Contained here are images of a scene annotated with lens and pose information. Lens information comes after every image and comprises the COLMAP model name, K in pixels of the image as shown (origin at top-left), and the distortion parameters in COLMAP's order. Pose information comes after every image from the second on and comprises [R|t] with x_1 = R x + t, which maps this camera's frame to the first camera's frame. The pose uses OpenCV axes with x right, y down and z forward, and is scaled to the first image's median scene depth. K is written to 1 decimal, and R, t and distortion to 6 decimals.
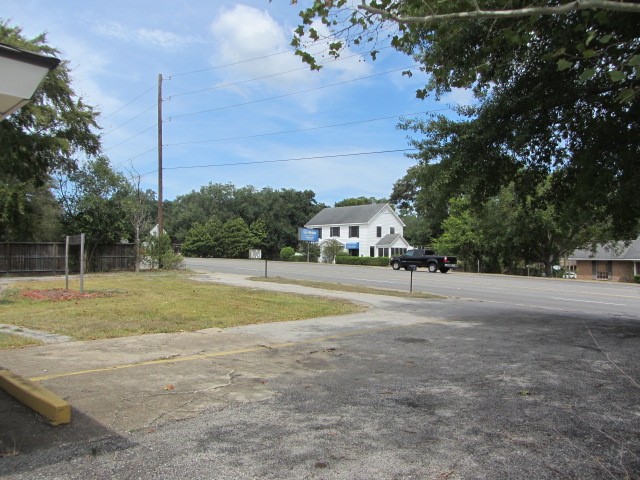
lens RADIAL K [[531.5, 0, 320.0], [0, 531.5, 240.0], [0, 0, 1]] dist [-0.057395, 0.016738]
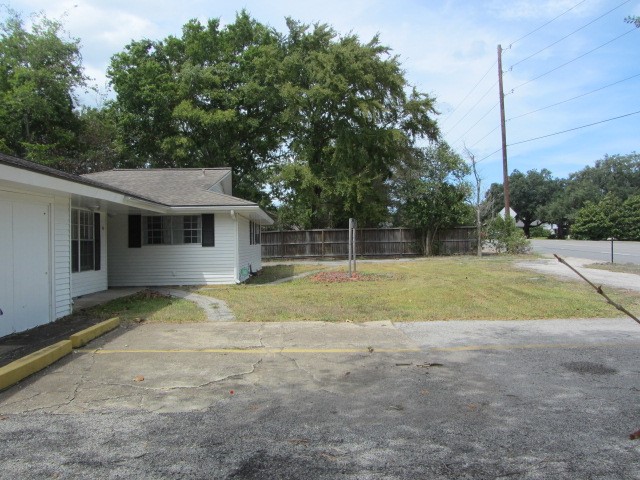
lens RADIAL K [[531.5, 0, 320.0], [0, 531.5, 240.0], [0, 0, 1]] dist [-0.057395, 0.016738]
pose [[0.710044, -0.008067, -0.704112, 0.128148], [0.029698, 0.999388, 0.018498, 0.004671], [0.703531, -0.034046, 0.709848, 0.103298]]
